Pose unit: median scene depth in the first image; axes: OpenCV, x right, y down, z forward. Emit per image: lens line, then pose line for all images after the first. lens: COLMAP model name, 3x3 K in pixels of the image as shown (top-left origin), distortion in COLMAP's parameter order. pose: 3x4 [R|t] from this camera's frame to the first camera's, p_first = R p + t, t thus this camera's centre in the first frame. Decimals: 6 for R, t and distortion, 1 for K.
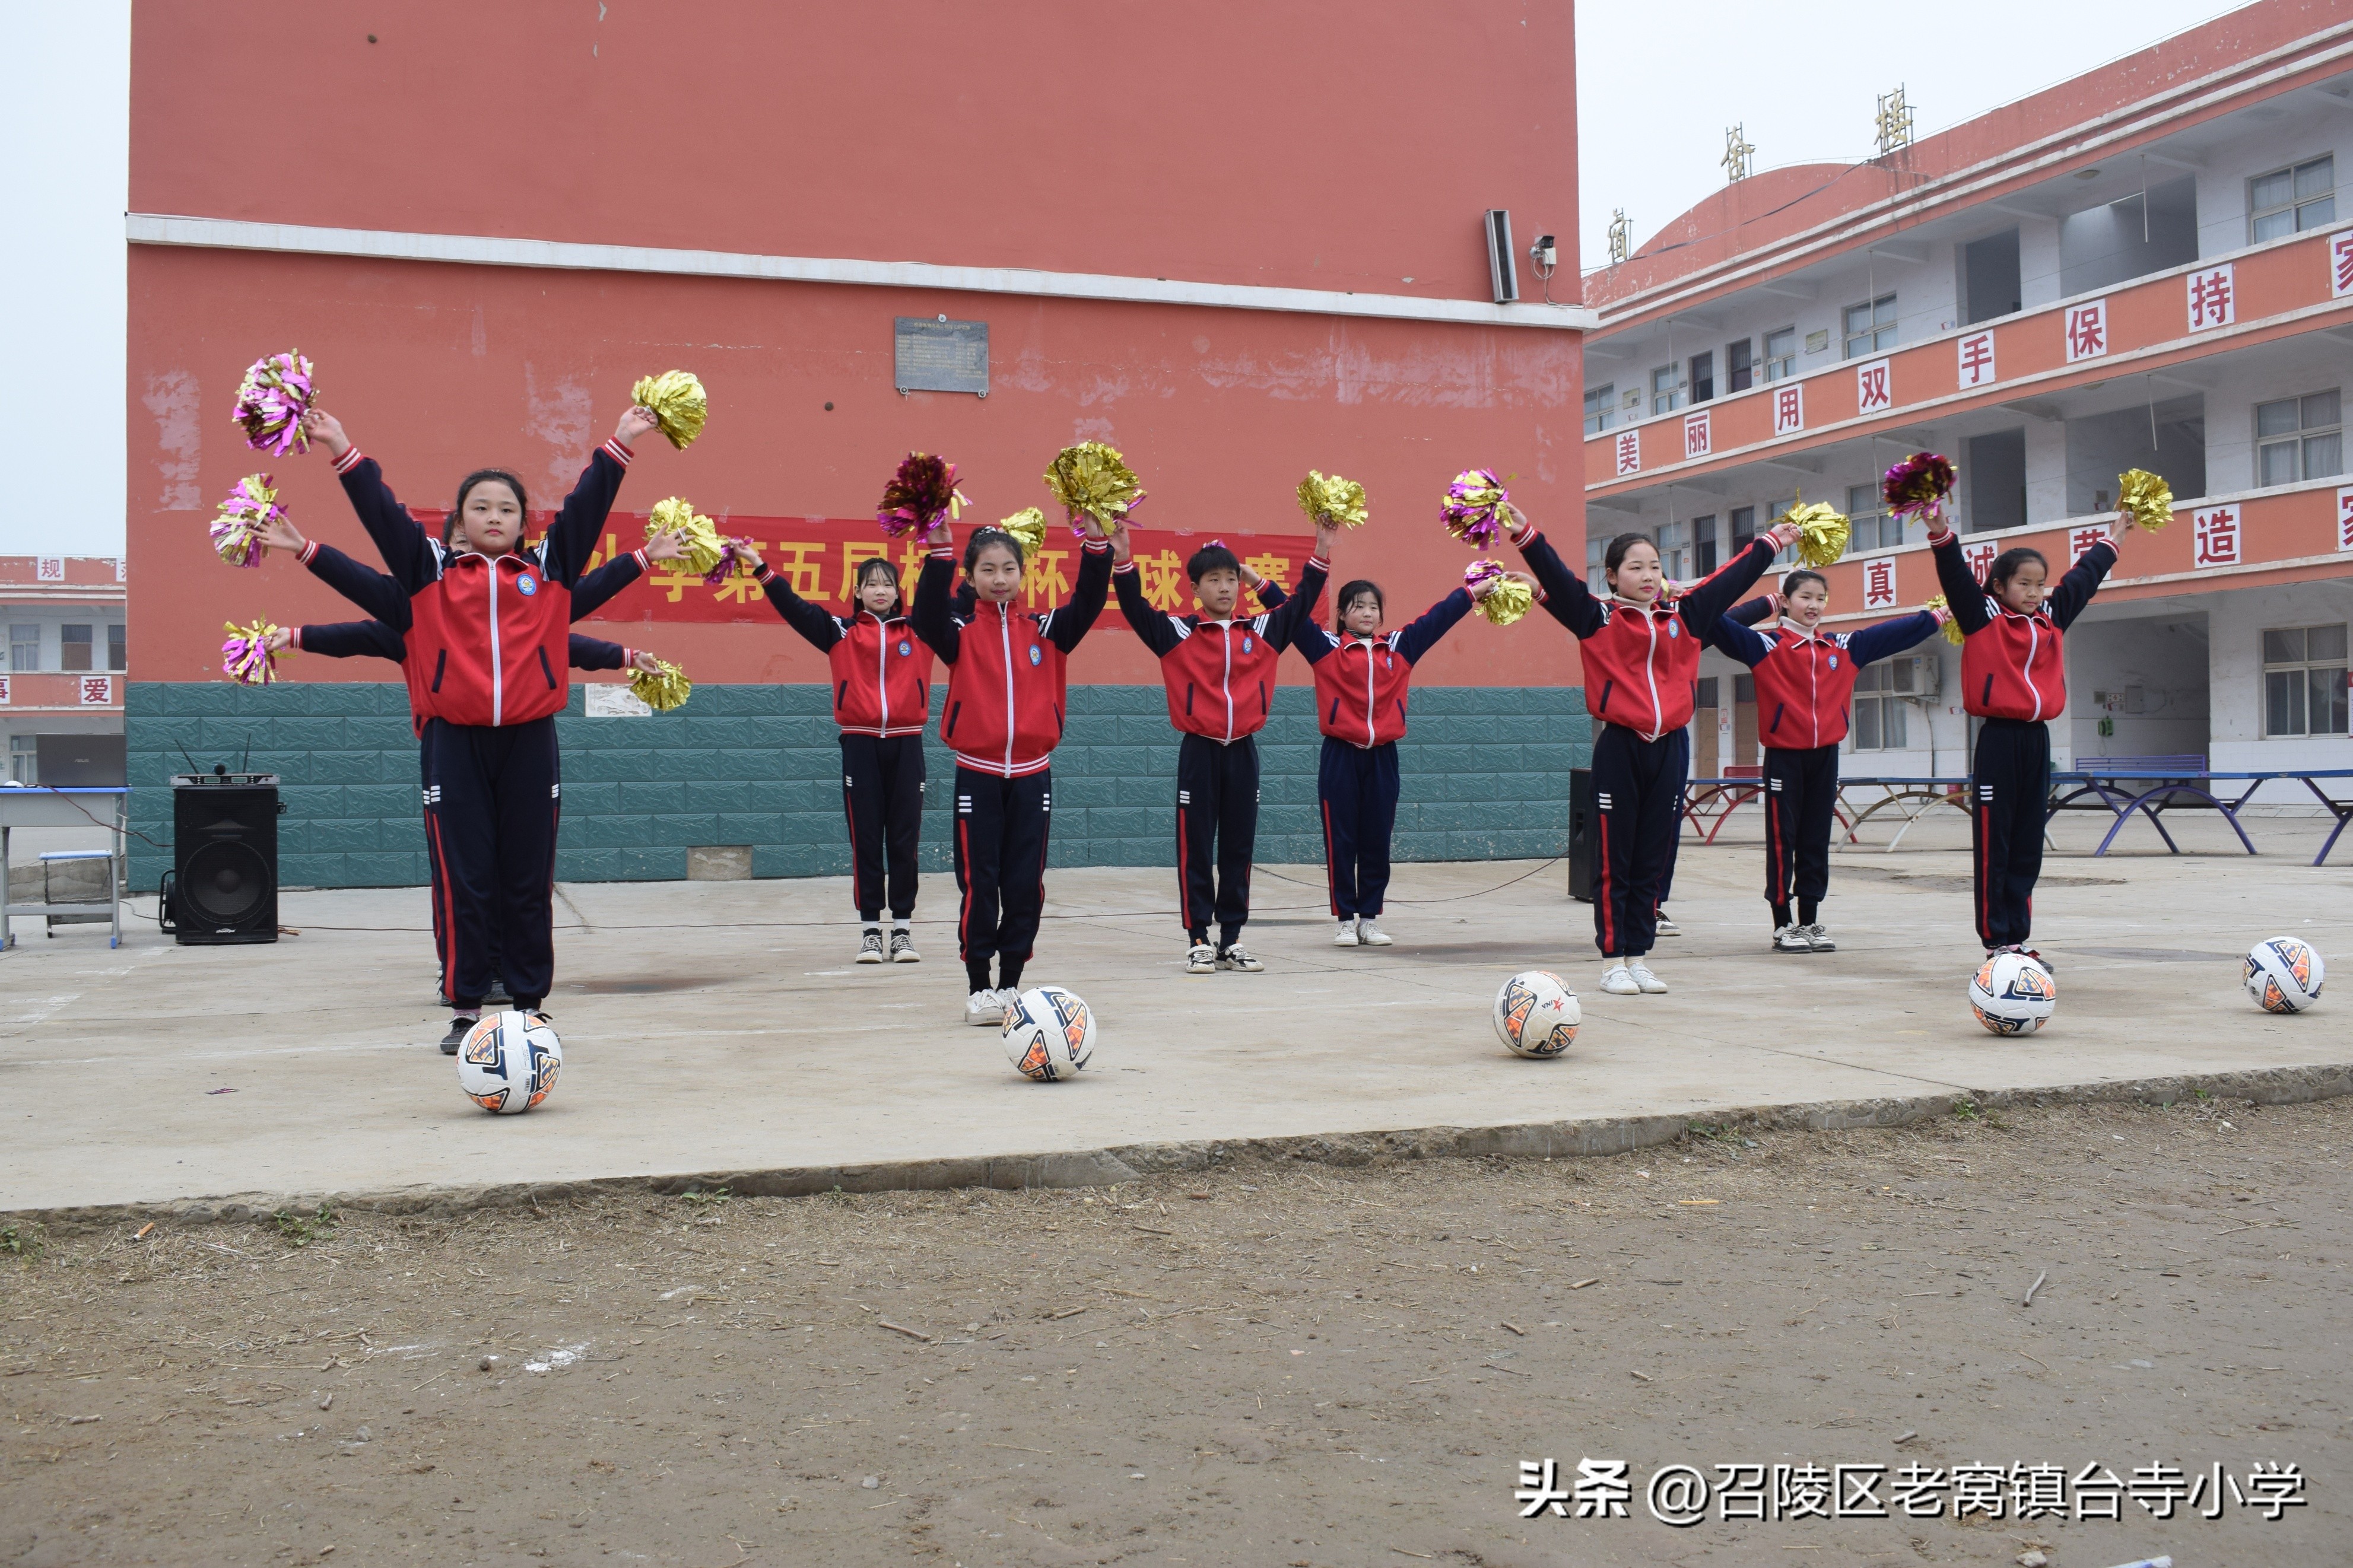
lens RADIAL K [[2316.7, 0, 1183.3], [0, 2316.7, 770.4], [0, 0, 1]] dist [-0.075887, 0.000000]
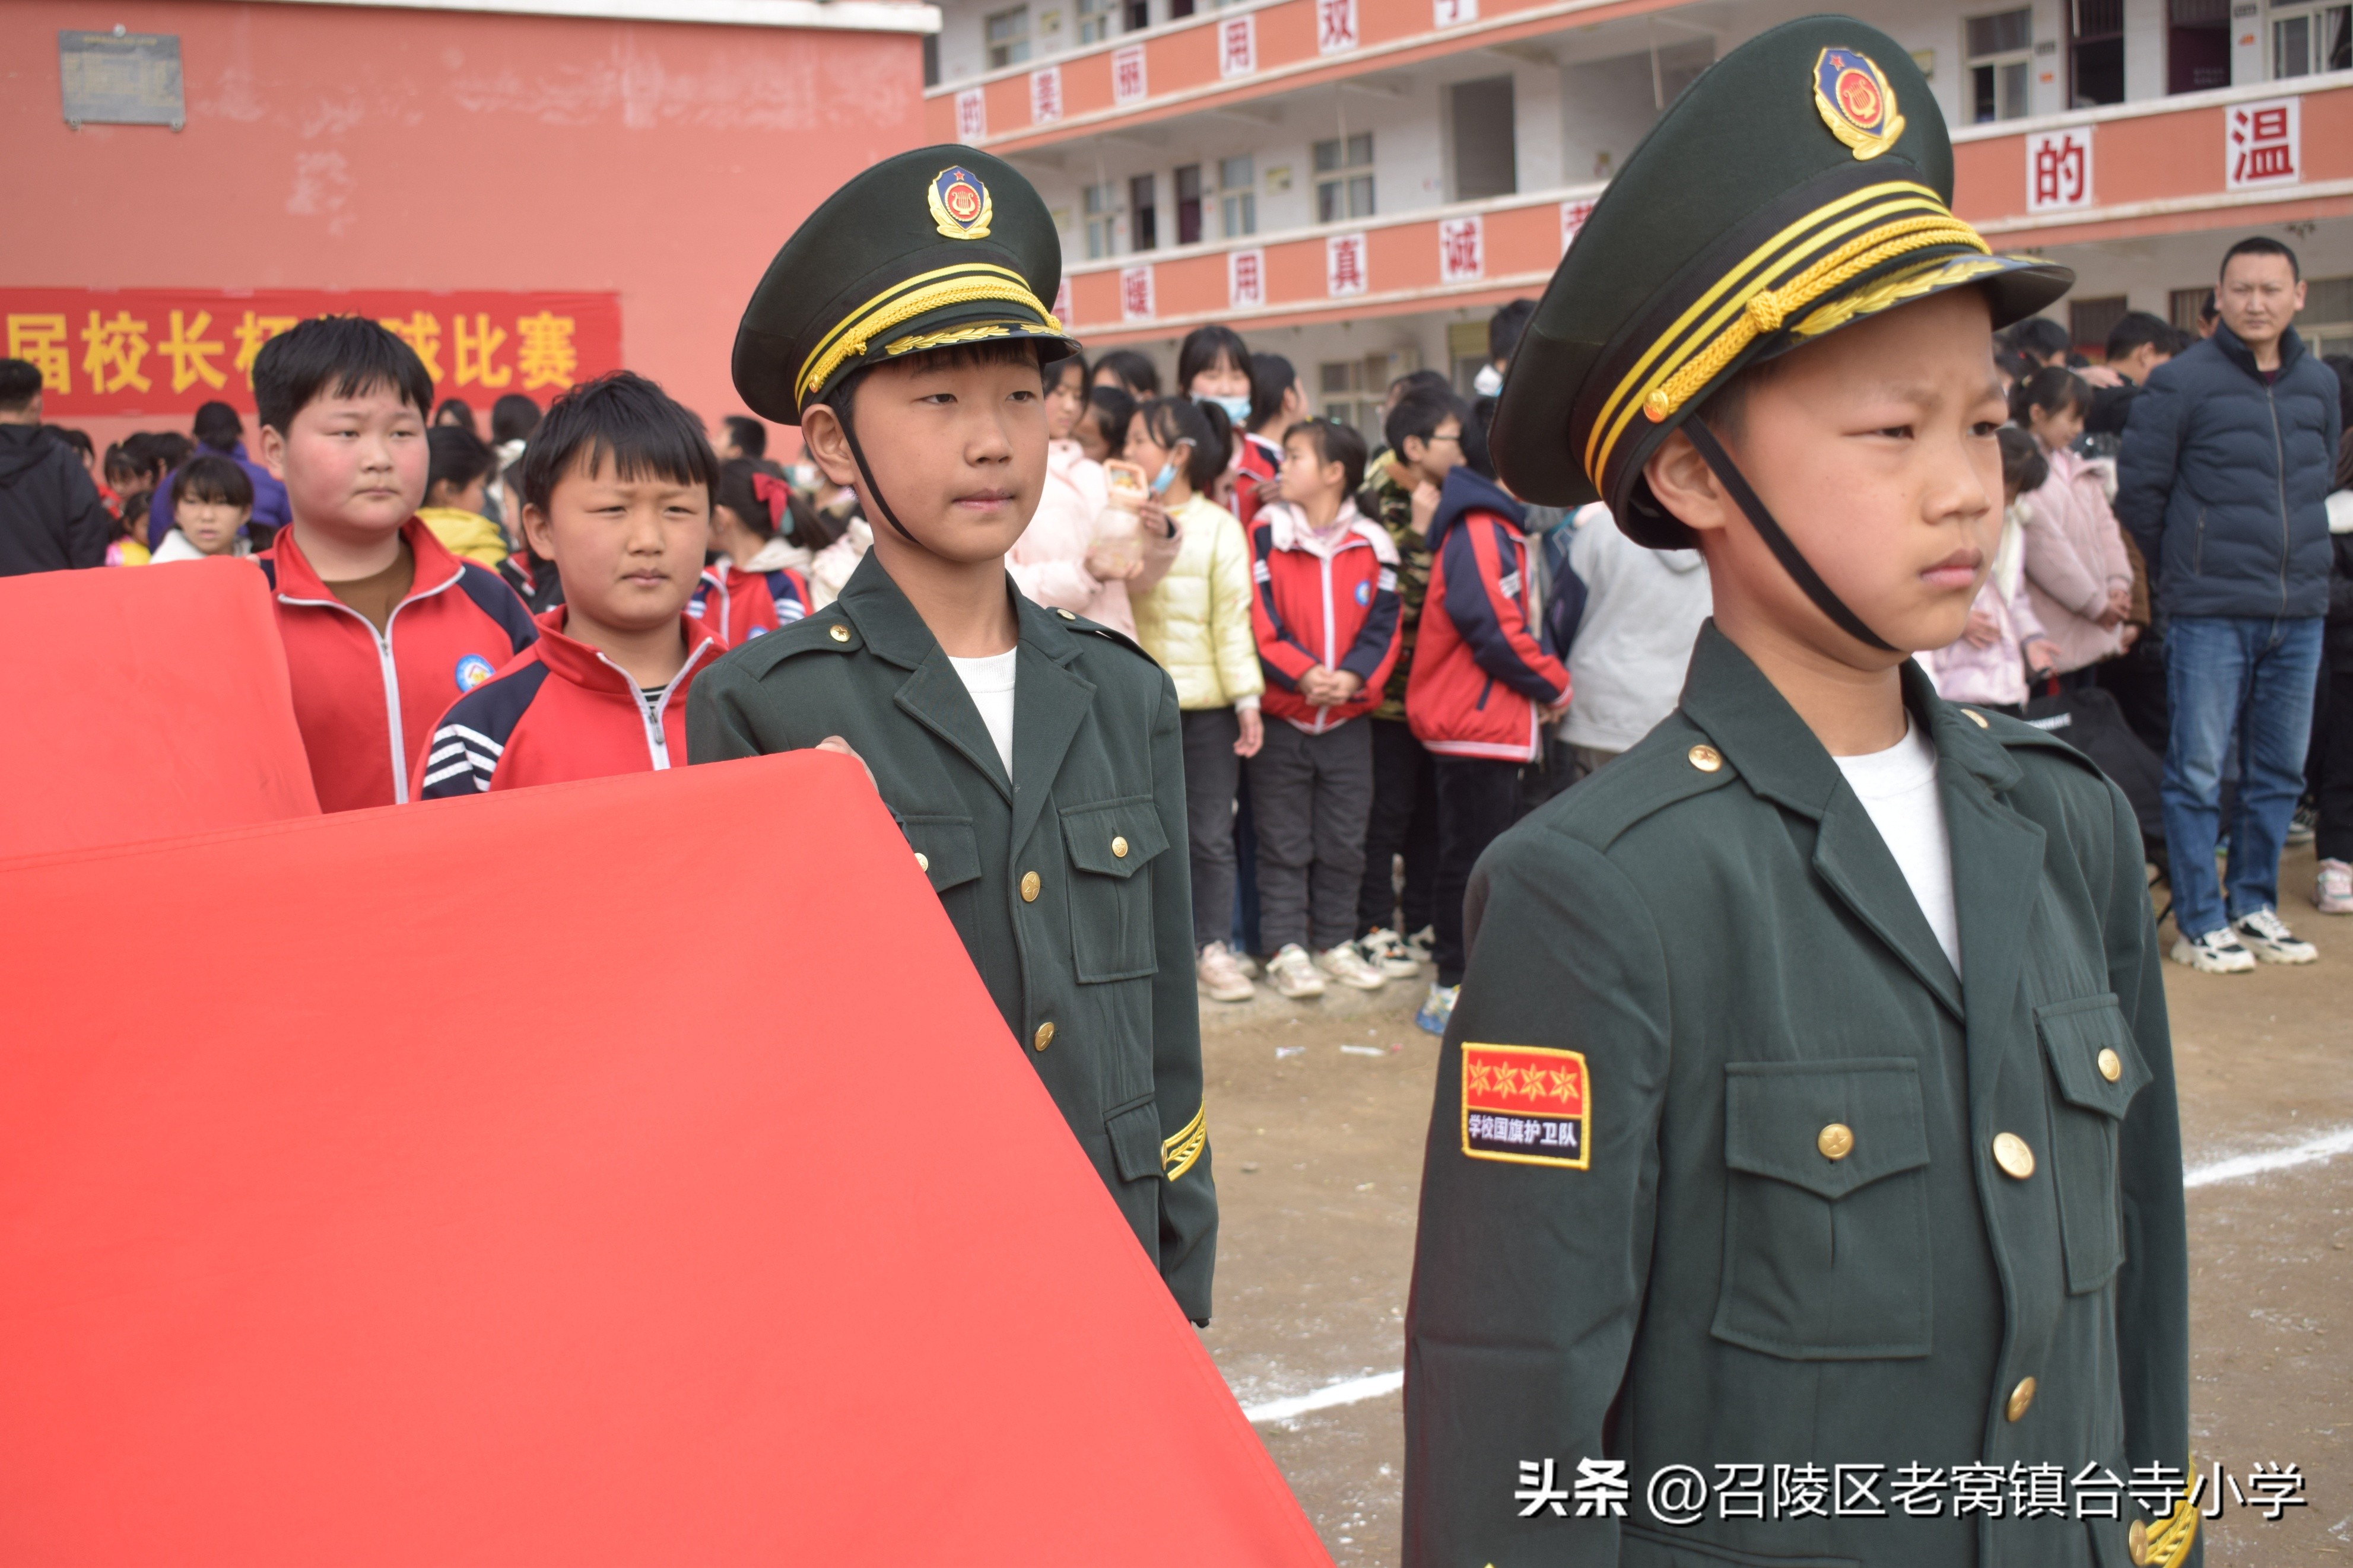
lens RADIAL K [[2963.2, 0, 1190.5], [0, 2963.2, 788.3], [0, 0, 1]] dist [-0.047965, 0.000000]
pose [[0.974717, -0.045528, 0.218757, 0.022170], [0.021661, 0.993664, 0.110285, -0.036014], [-0.222392, -0.102758, 0.969527, -0.095981]]
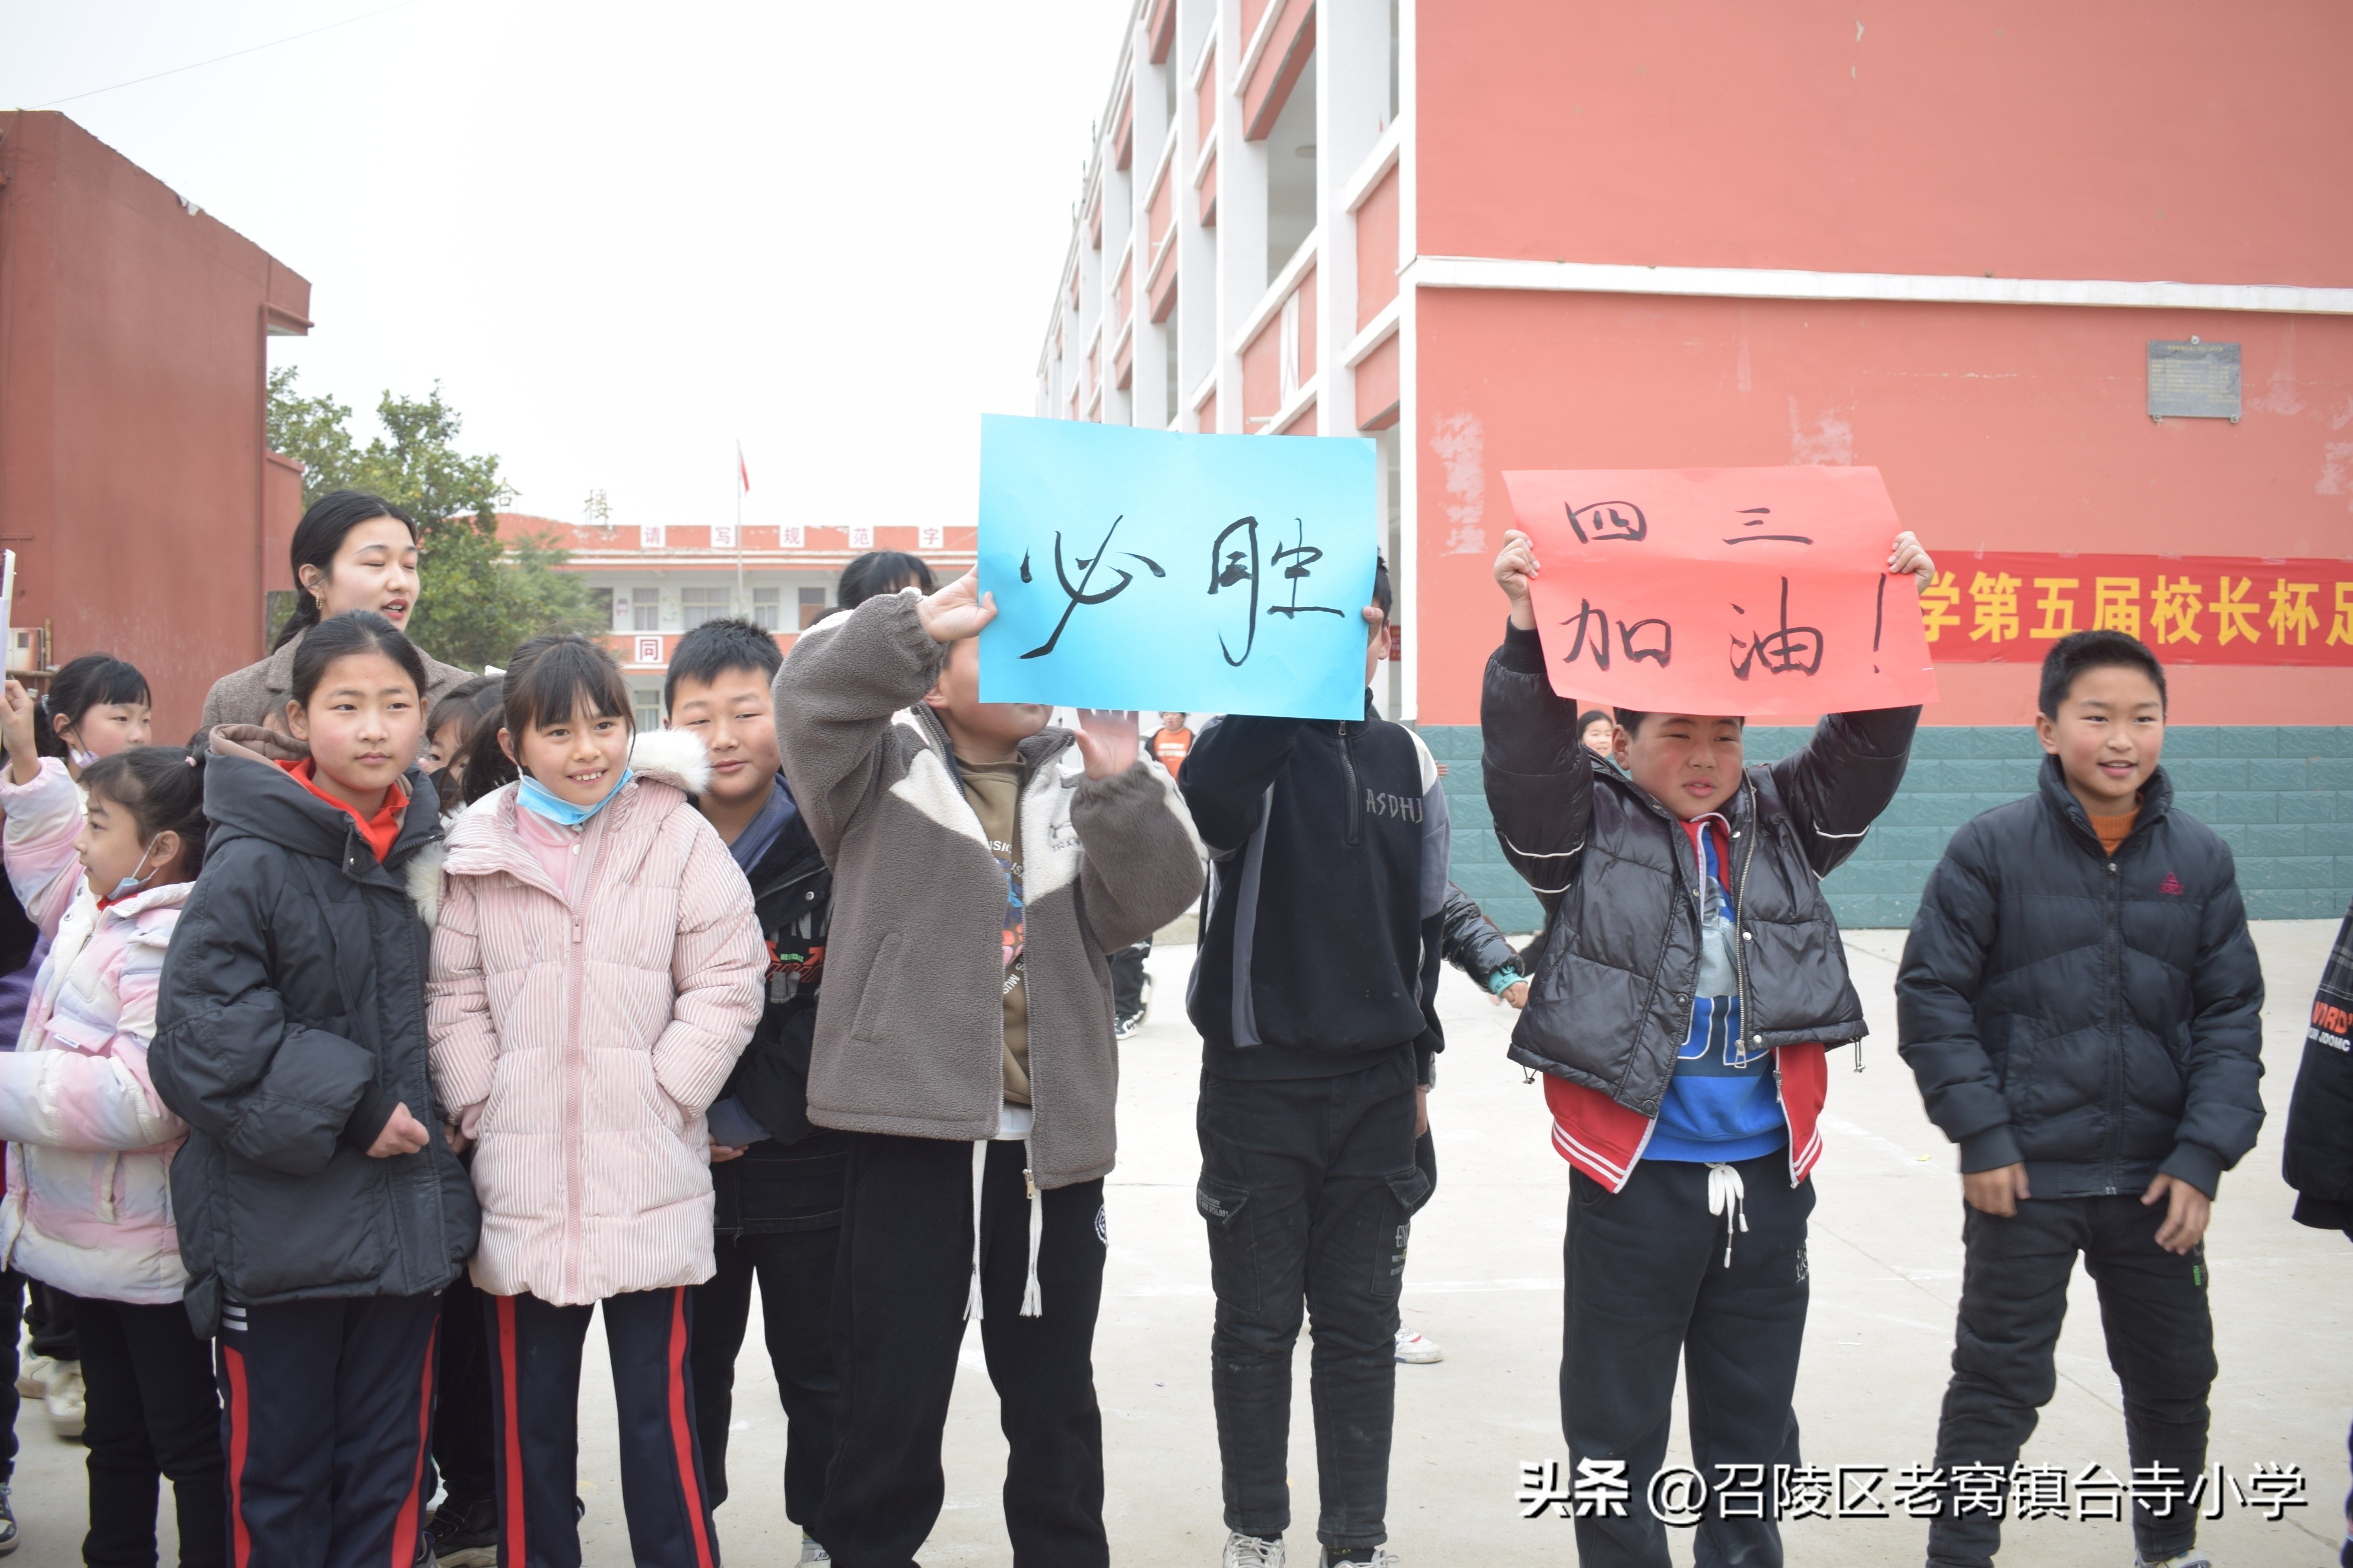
lens RADIAL K [[2316.7, 0, 1173.0], [0, 2316.7, 779.3], [0, 0, 1]] dist [-0.075887, 0.000000]
pose [[0.967466, 0.016448, -0.252466, -0.256617], [-0.009654, 0.999558, 0.028127, -0.035289], [0.252817, -0.024774, 0.967197, -0.015611]]
